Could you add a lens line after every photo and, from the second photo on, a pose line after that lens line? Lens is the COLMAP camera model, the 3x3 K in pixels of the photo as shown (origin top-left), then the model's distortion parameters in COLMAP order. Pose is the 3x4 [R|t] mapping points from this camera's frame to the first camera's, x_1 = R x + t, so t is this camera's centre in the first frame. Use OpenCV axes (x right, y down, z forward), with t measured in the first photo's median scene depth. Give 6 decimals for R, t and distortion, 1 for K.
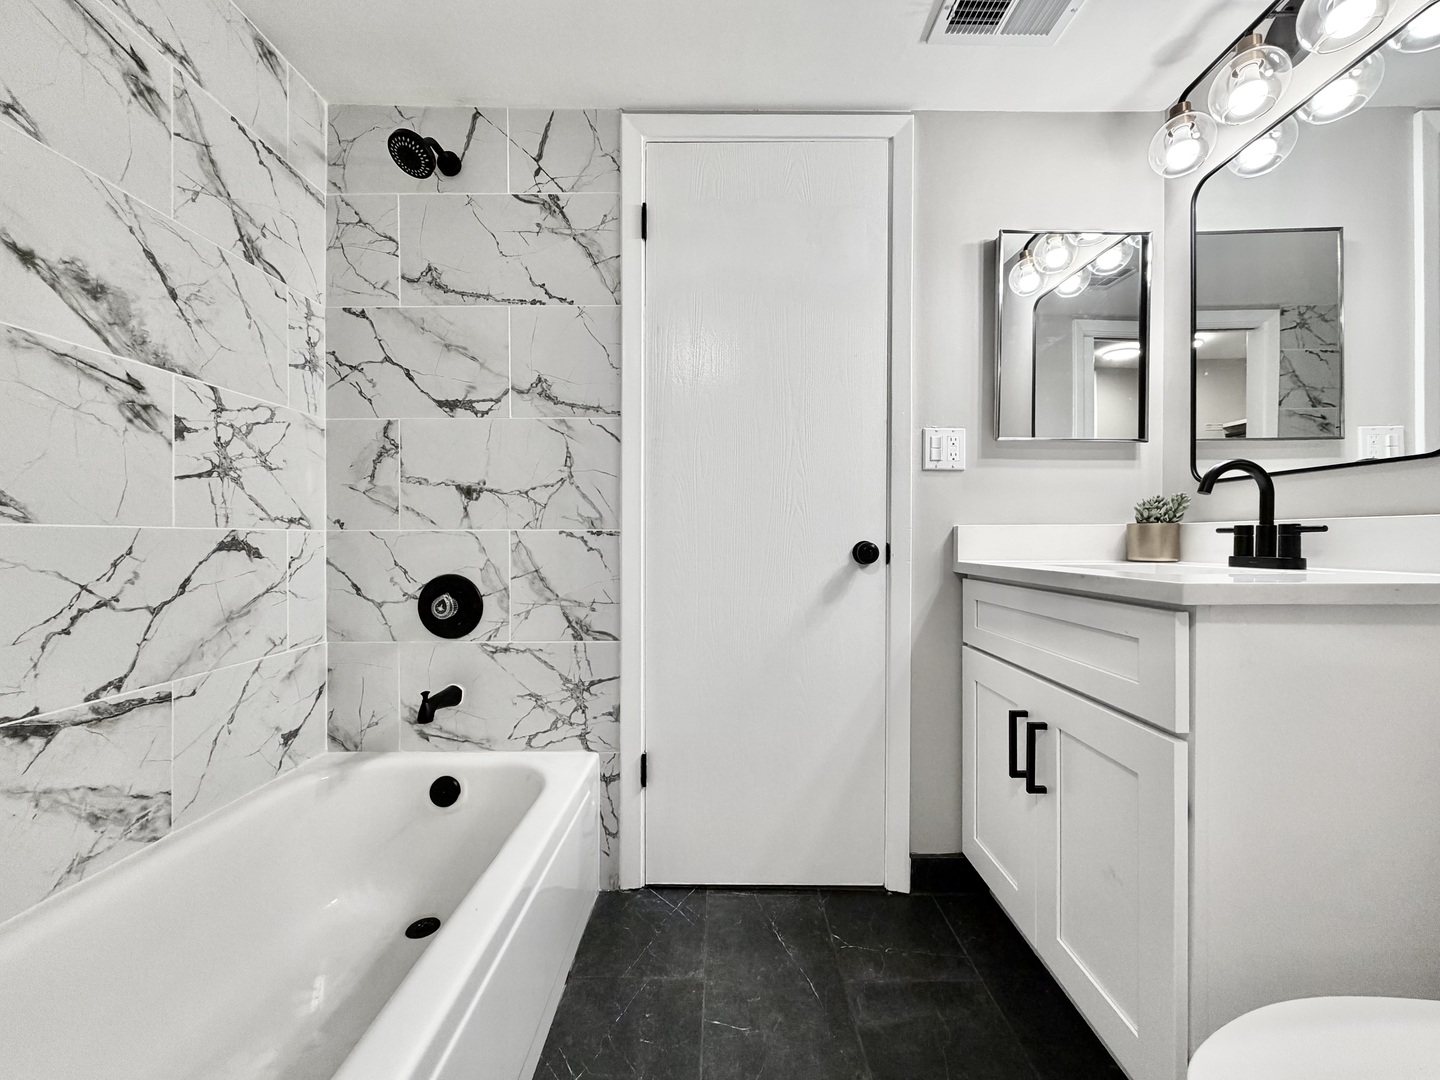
lens RADIAL K [[581.0, 0, 725.5], [0, 581.0, 539.3], [0, 0, 1]] dist [-0.001998, -0.000021]
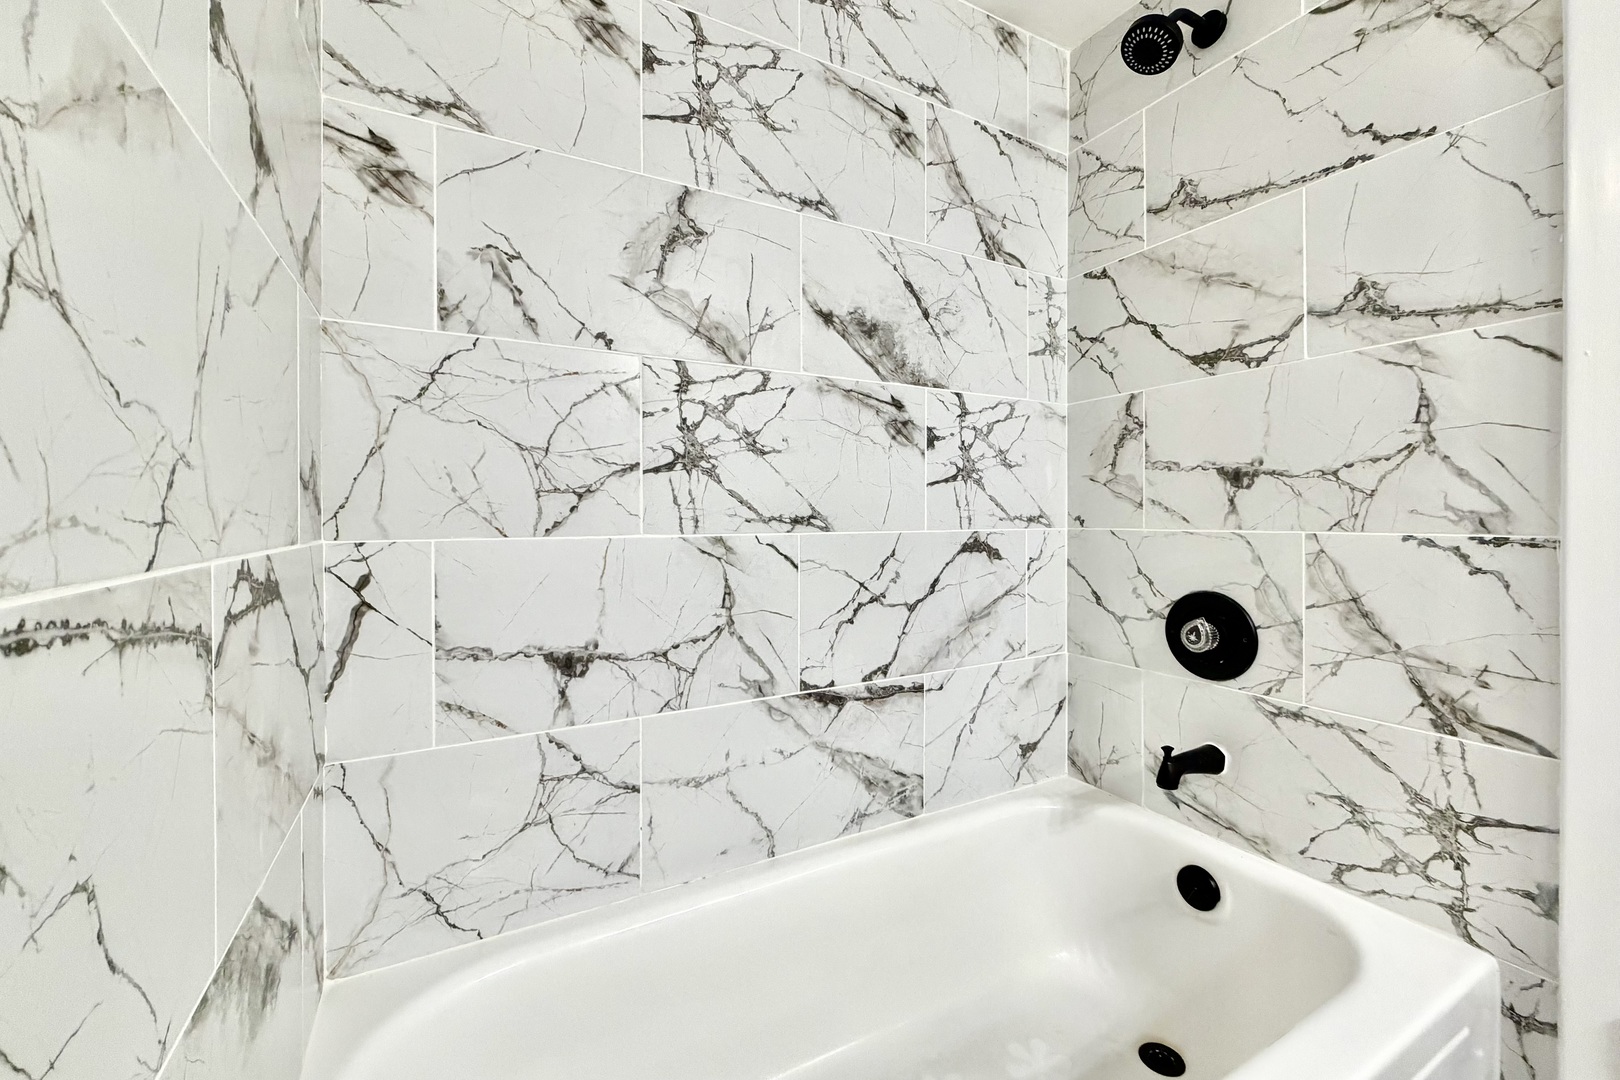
lens RADIAL K [[659.5, 0, 779.6], [0, 659.5, 524.5], [0, 0, 1]] dist [-0.001078, 0.000133]
pose [[0.479558, 0.001915, -0.877508, -0.006188], [0.001580, 0.999994, 0.003046, -0.029229], [0.877509, -0.002847, 0.479552, 0.139364]]
